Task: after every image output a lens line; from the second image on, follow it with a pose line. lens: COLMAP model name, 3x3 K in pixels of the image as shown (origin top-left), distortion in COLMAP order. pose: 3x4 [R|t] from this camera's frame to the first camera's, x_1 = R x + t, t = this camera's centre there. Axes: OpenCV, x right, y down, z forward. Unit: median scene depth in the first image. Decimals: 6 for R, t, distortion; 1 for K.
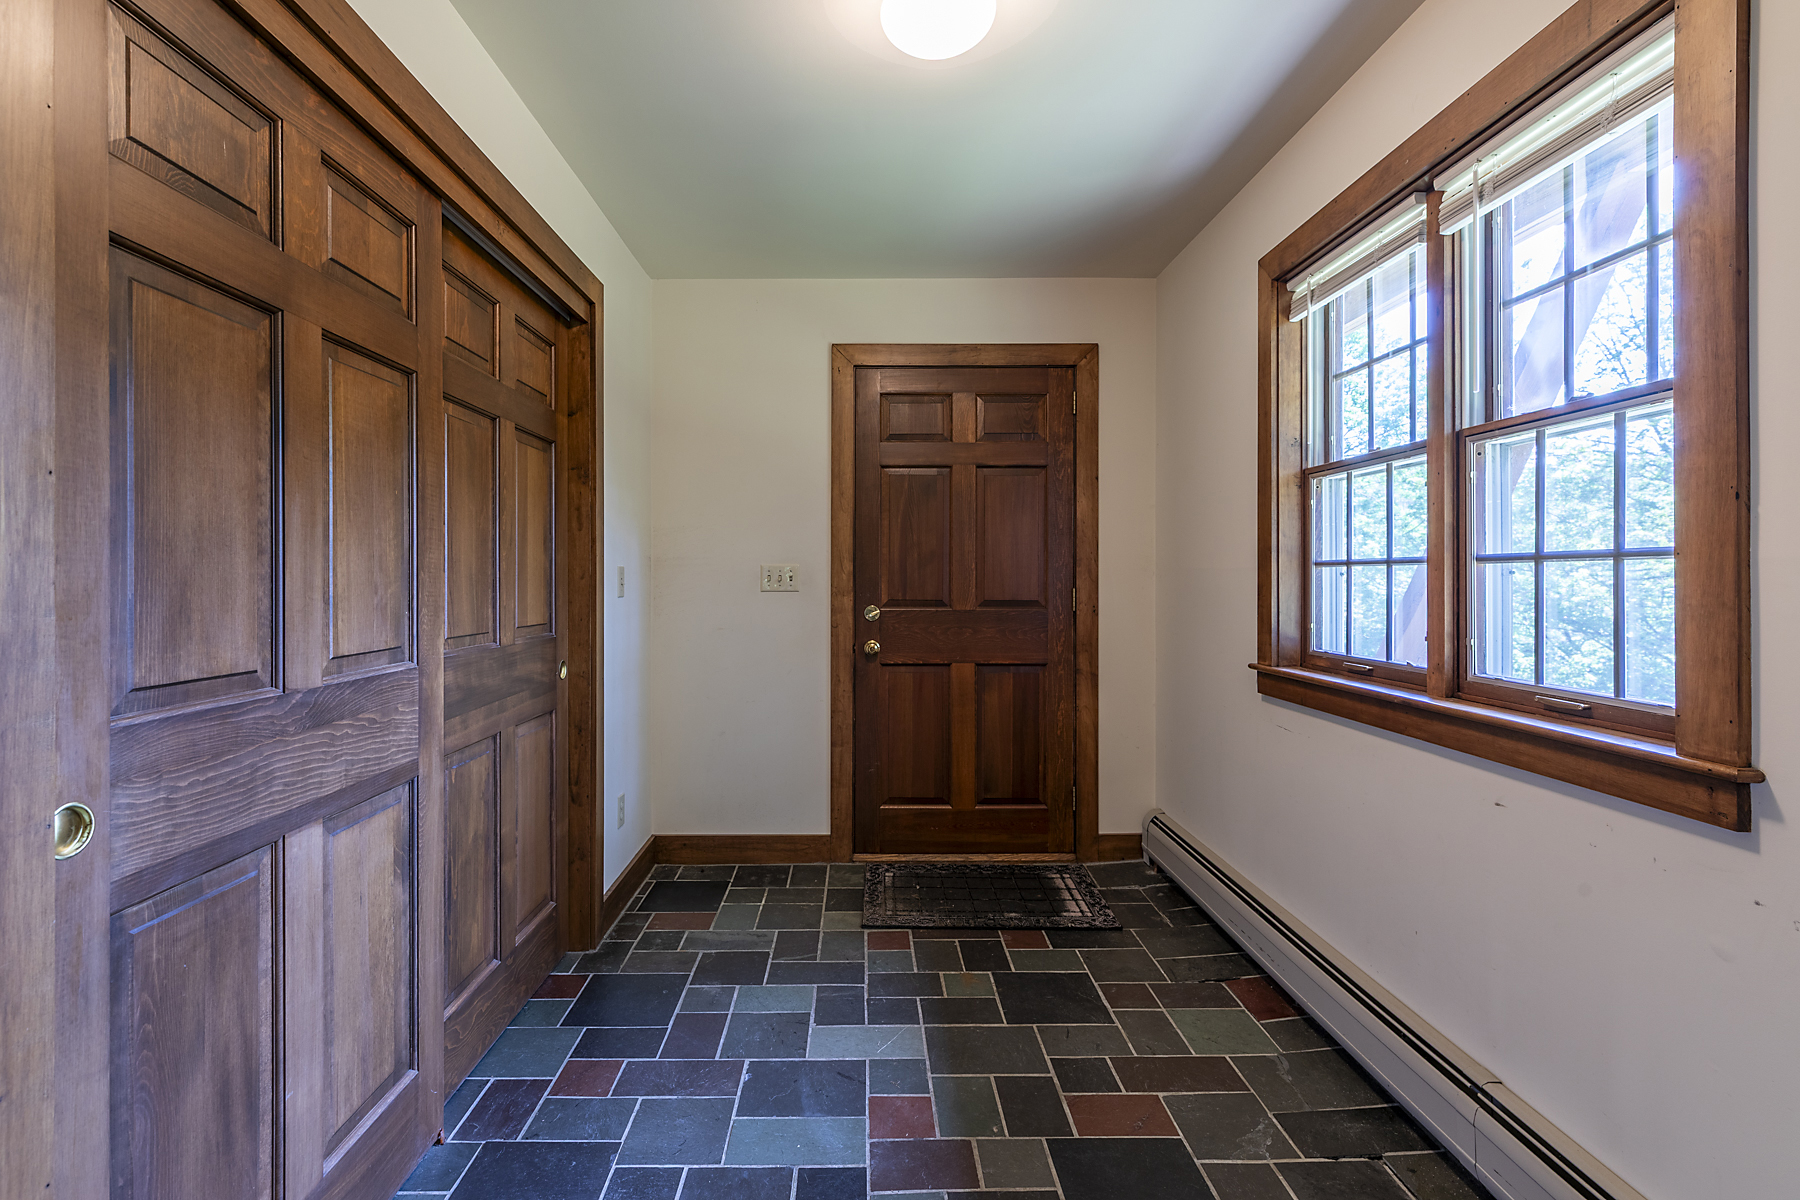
lens RADIAL K [[857.5, 0, 891.9], [0, 857.5, 581.6], [0, 0, 1]] dist [0.011014, 0.000530]
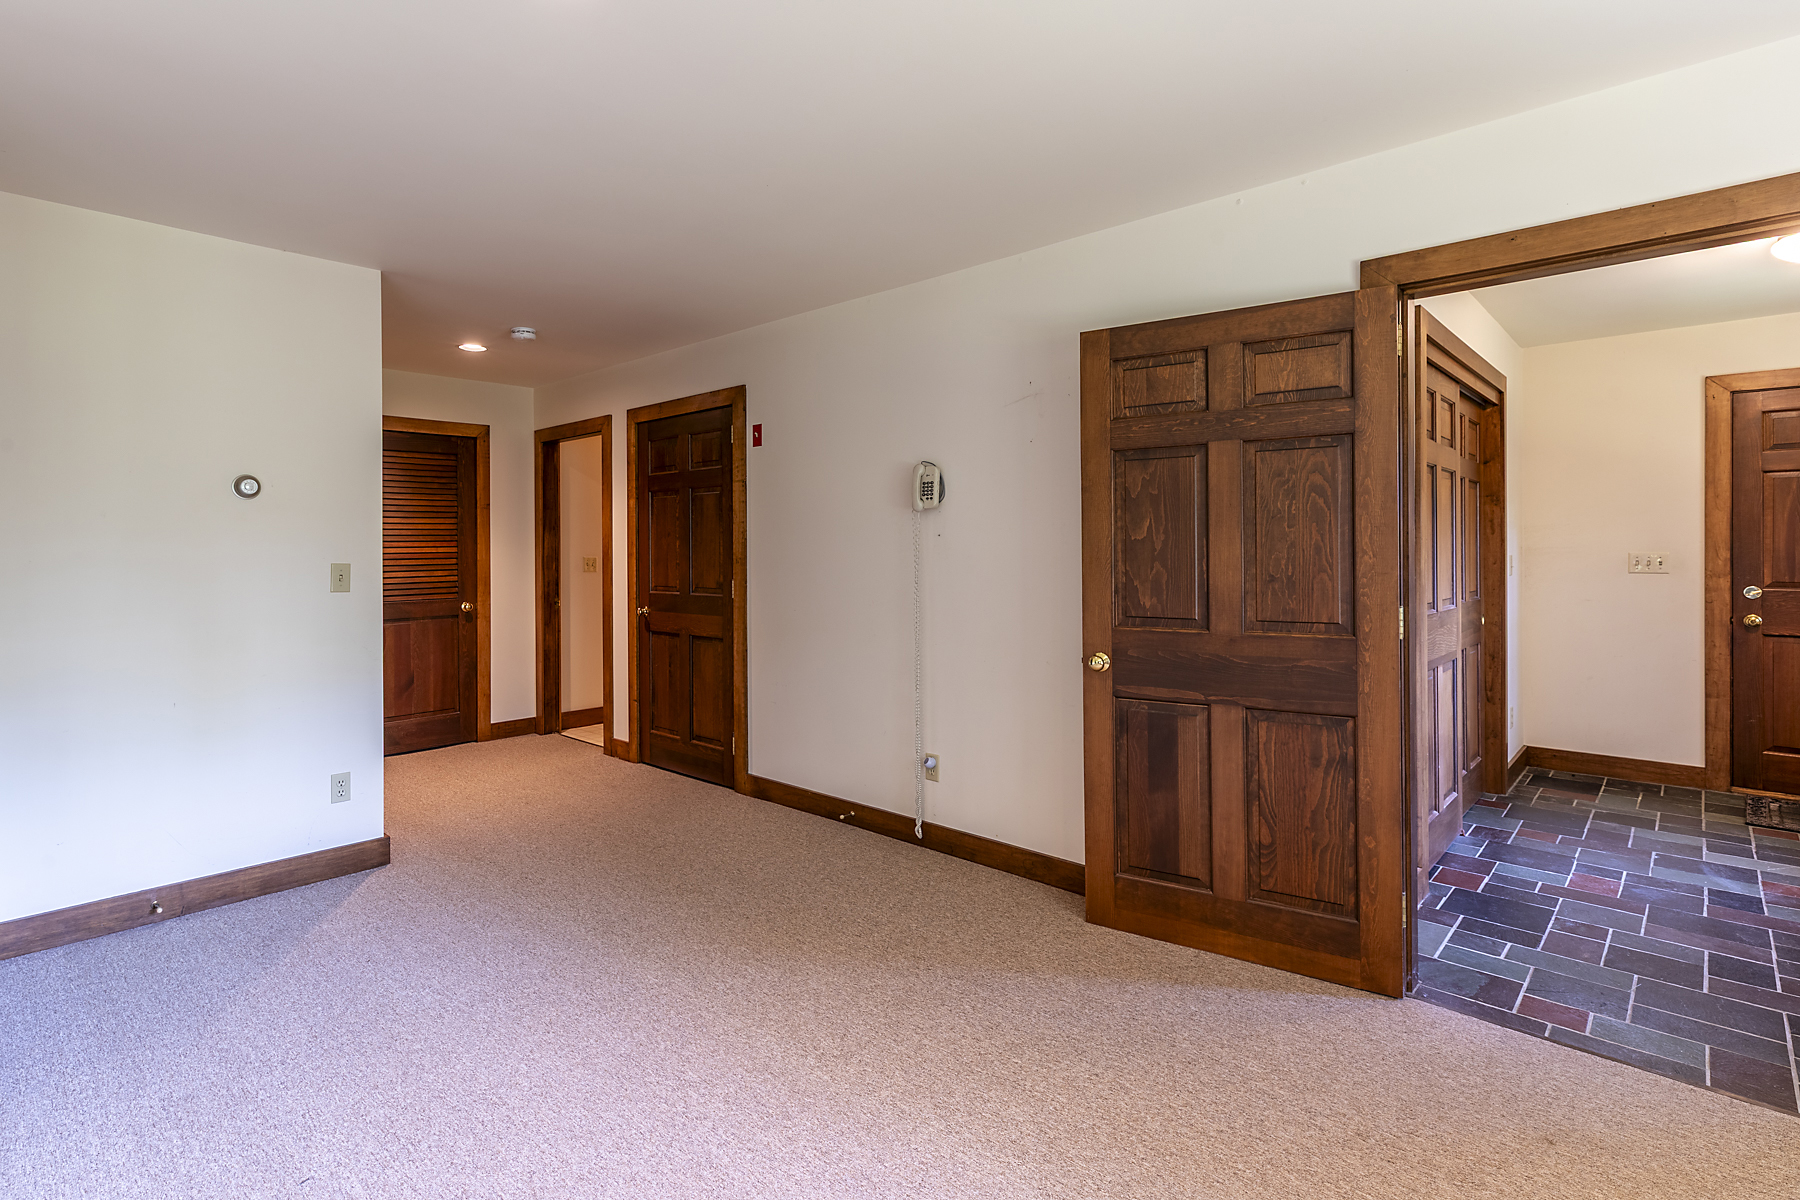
lens RADIAL K [[857.5, 0, 872.4], [0, 857.5, 549.5], [0, 0, 1]] dist [0.011014, 0.000530]
pose [[0.693964, -0.000106, -0.720009, -0.003270], [-0.001097, 0.999999, -0.001205, -0.021785], [0.720008, 0.001626, 0.693963, -0.765460]]
